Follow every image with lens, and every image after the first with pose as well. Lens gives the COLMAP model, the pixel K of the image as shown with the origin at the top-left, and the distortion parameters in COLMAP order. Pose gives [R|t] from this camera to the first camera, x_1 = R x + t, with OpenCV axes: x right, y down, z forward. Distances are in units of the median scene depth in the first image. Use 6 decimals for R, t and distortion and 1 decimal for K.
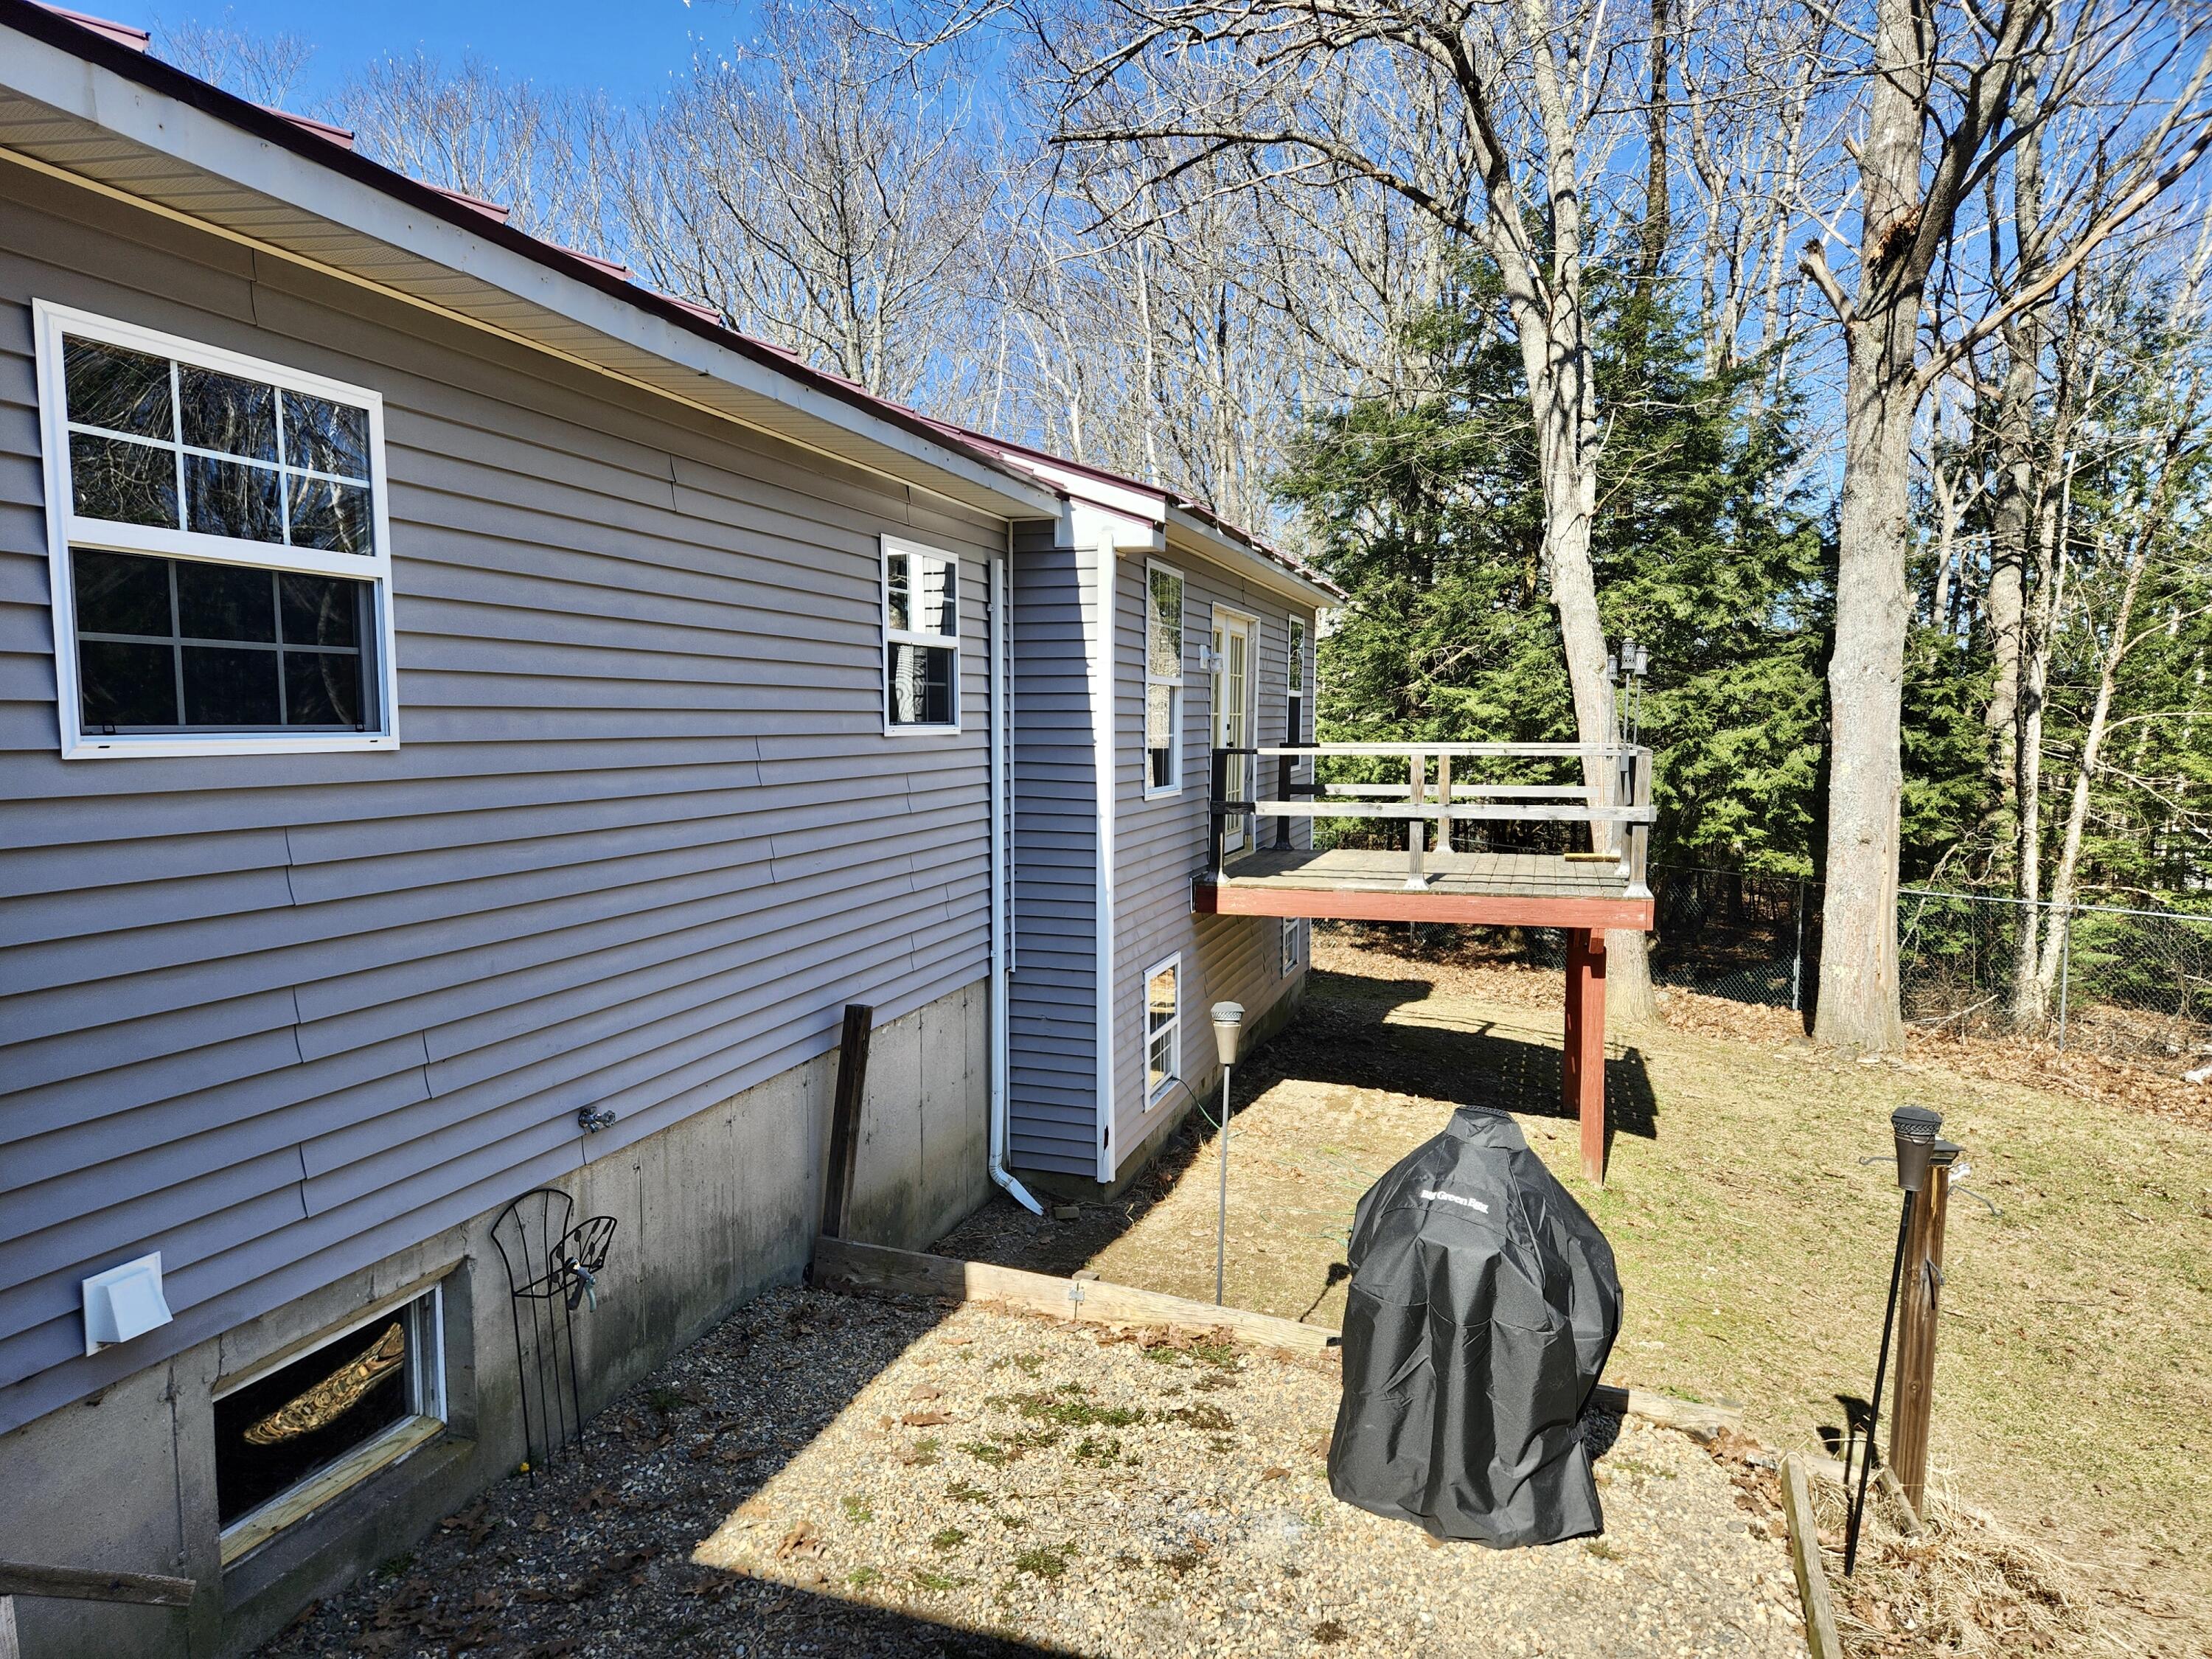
lens RADIAL K [[1463.2, 0, 1082.4], [0, 1463.2, 847.0], [0, 0, 1]] dist [0.085862, -0.078462]
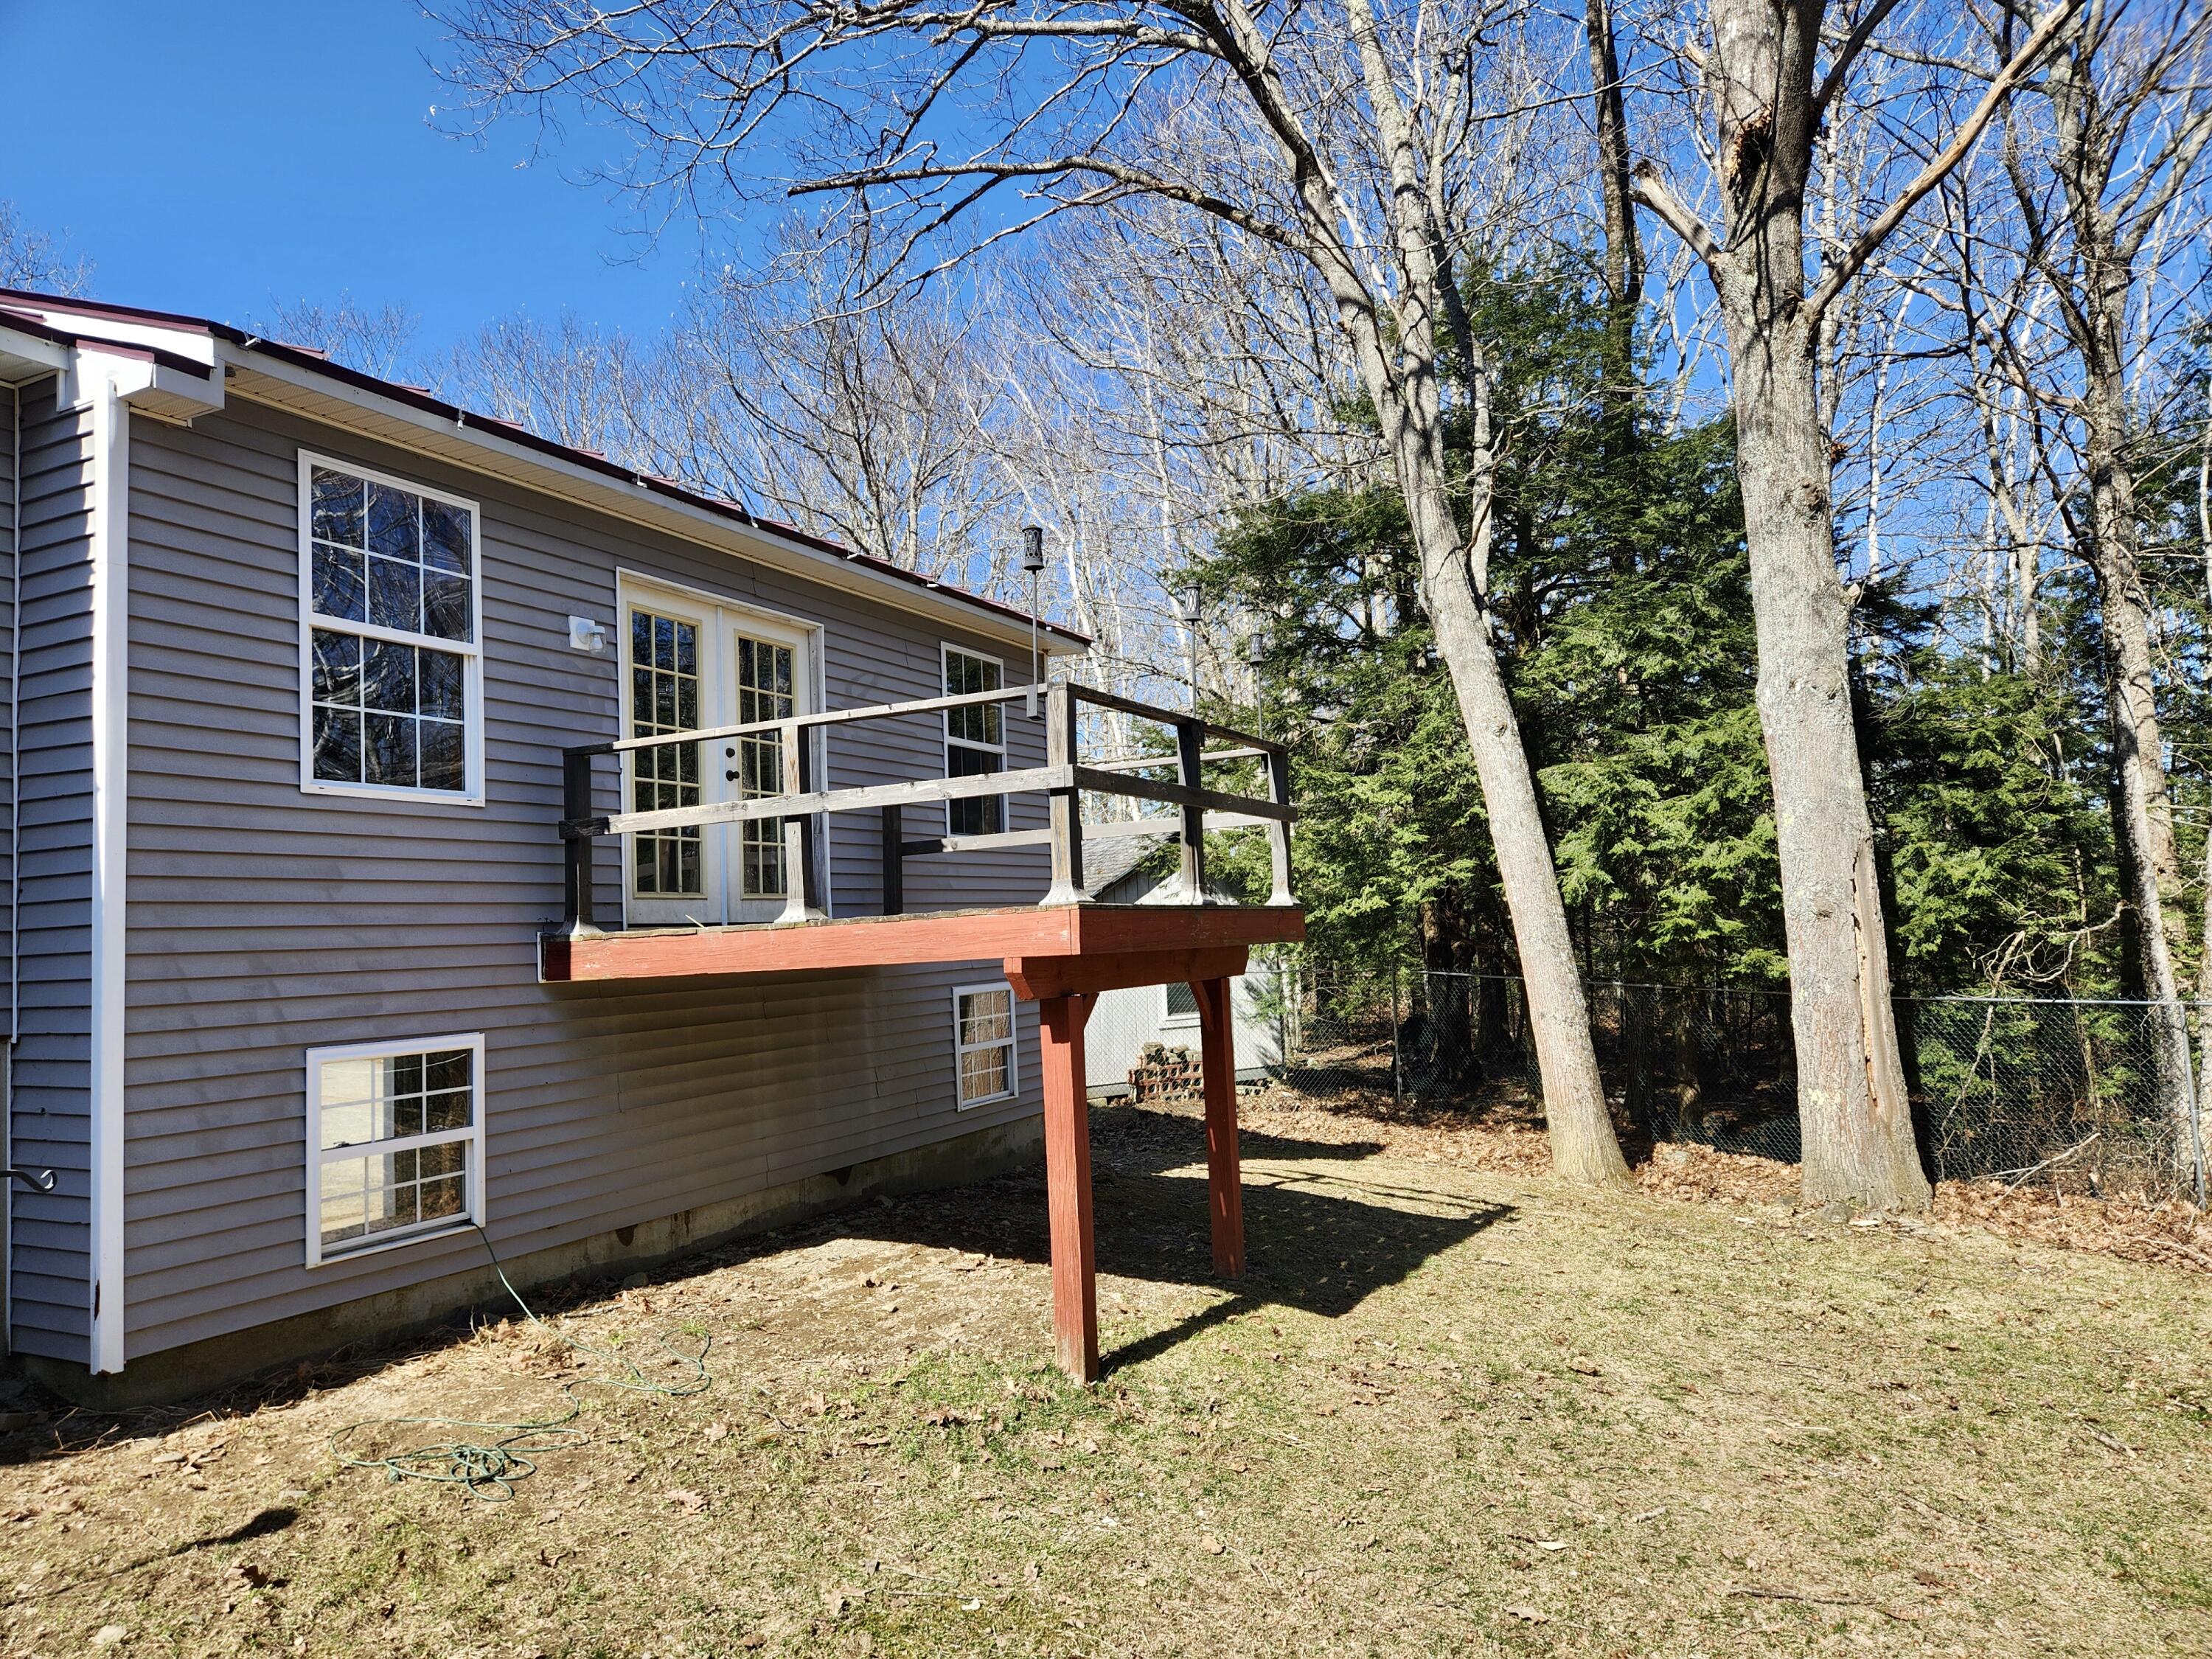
lens RADIAL K [[1461.1, 0, 1096.7], [0, 1461.1, 829.9], [0, 0, 1]] dist [0.086522, -0.077867]
pose [[0.985345, -0.060839, -0.159355, 0.265838], [0.034361, 0.985874, -0.163927, 0.057505], [0.167077, 0.156049, 0.973516, 0.201577]]
